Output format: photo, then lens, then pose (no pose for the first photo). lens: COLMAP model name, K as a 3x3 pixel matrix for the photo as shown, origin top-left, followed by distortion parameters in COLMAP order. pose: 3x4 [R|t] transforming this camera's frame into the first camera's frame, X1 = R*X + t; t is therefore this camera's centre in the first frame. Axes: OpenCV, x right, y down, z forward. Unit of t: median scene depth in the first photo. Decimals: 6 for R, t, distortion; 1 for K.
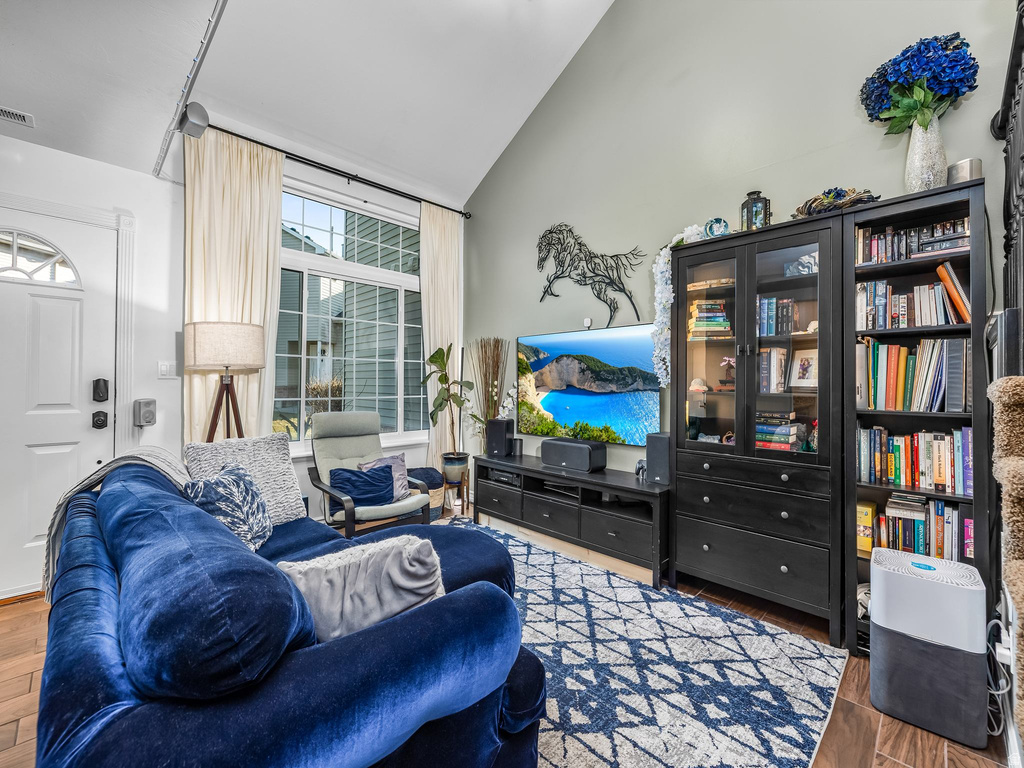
lens RADIAL K [[438.1, 0, 512.0], [0, 438.1, 384.0], [0, 0, 1]] dist [-0.032742, 0.000041]
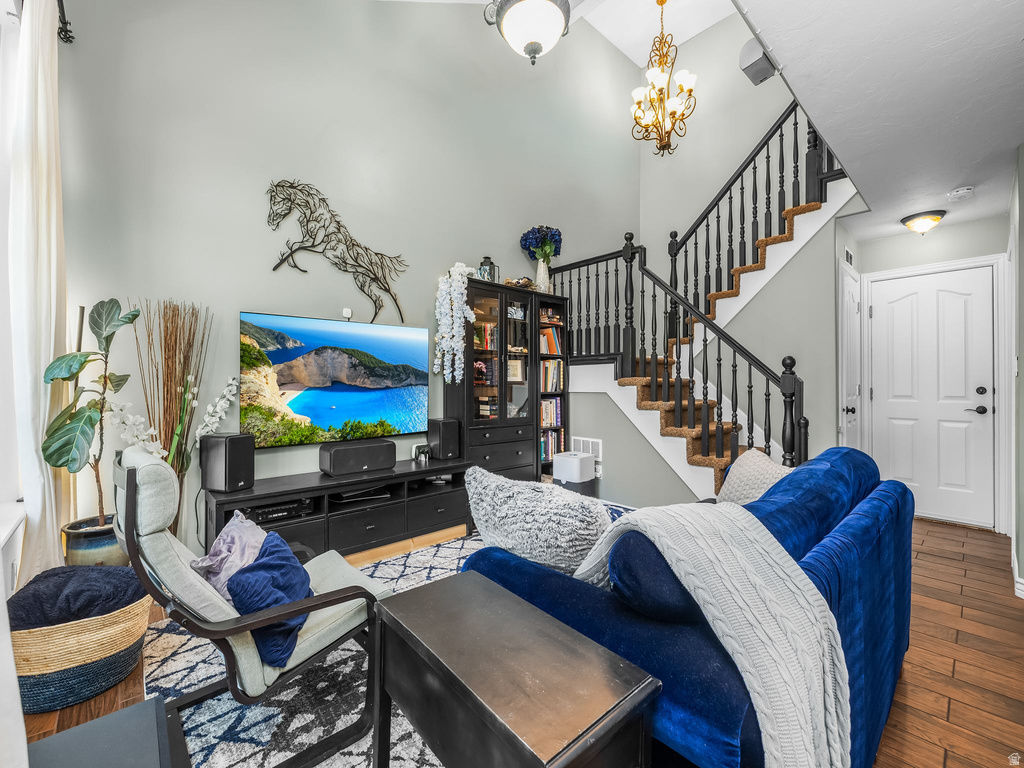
lens RADIAL K [[423.4, 0, 512.0], [0, 423.4, 384.0], [0, 0, 1]] dist [0.000403, -0.000239]
pose [[0.042307, -0.020339, 0.998898, -0.723333], [-0.003047, 0.999785, 0.020486, -0.011206], [-0.999100, -0.003910, 0.042236, 0.628137]]
